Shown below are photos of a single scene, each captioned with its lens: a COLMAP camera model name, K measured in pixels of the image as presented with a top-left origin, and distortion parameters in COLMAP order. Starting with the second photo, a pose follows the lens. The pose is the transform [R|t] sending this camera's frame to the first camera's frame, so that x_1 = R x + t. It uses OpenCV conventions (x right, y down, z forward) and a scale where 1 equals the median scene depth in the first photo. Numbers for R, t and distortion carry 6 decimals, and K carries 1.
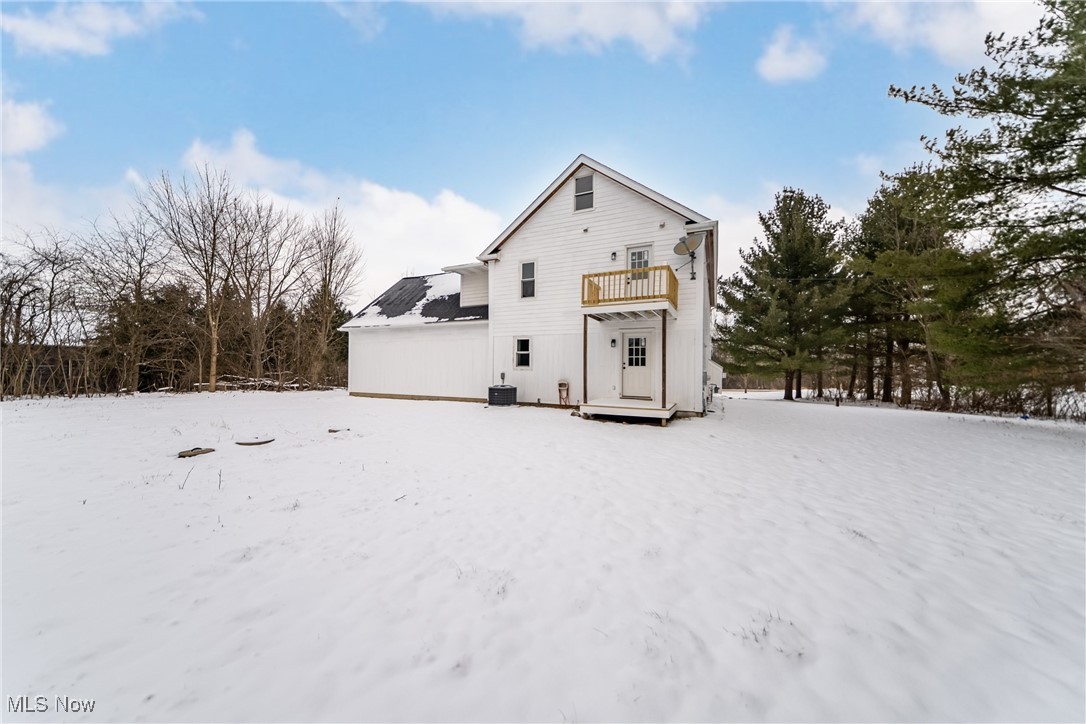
lens RADIAL K [[371.8, 0, 545.1], [0, 371.8, 366.2], [0, 0, 1]] dist [-0.000299, 0.000195]
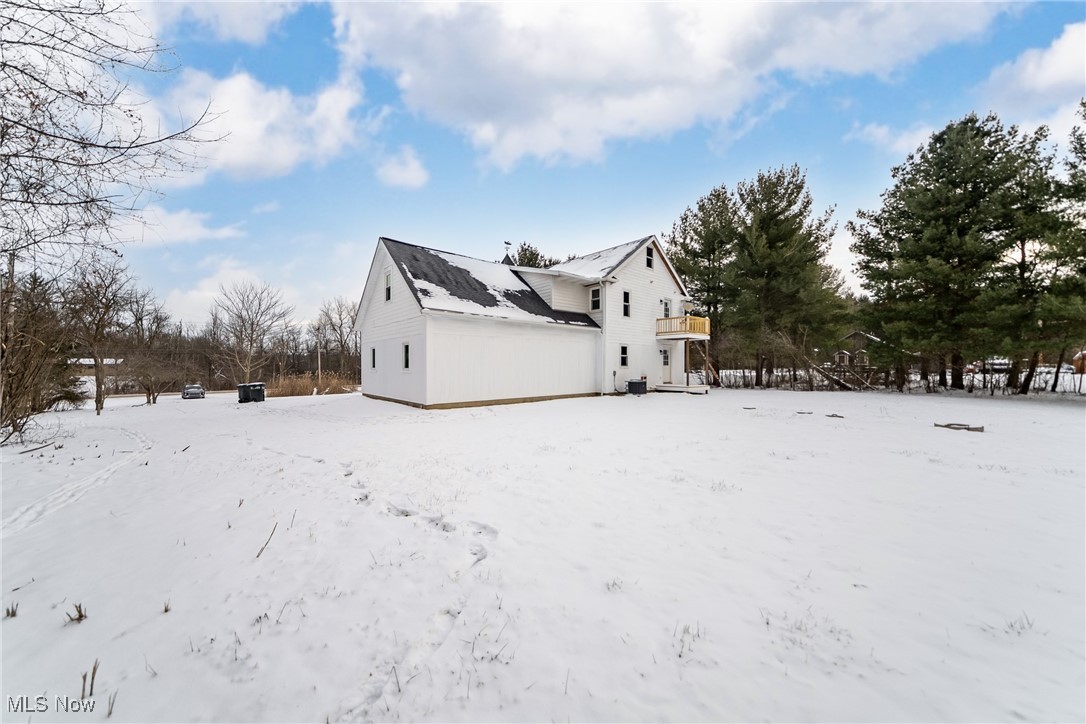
lens RADIAL K [[371.8, 0, 543.3], [0, 371.8, 360.3], [0, 0, 1]] dist [-0.000299, 0.000195]
pose [[0.394364, 0.004615, 0.918943, -1.452909], [-0.007299, 0.999972, -0.001890, -0.015540], [-0.918925, -0.005963, 0.394387, 0.734446]]
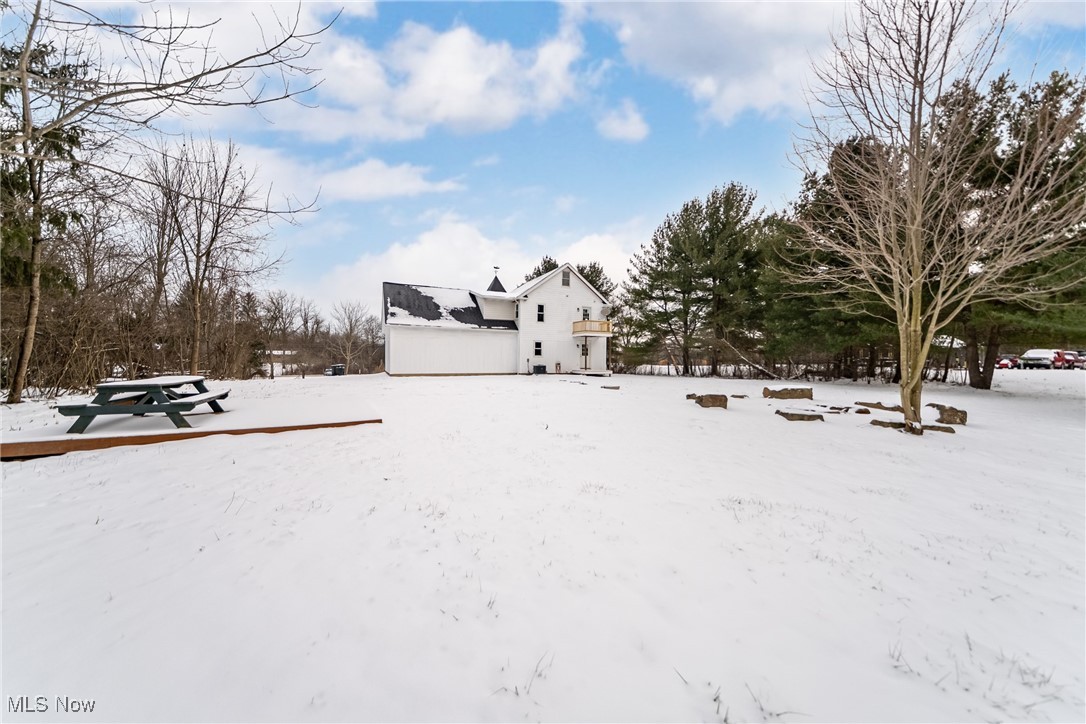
lens RADIAL K [[371.8, 0, 538.8], [0, 371.8, 358.9], [0, 0, 1]] dist [-0.000299, 0.000195]
pose [[0.634697, -0.003120, 0.772755, -1.633355], [-0.012125, 0.999829, 0.013996, -0.009632], [-0.772666, -0.018253, 0.634550, -0.294151]]
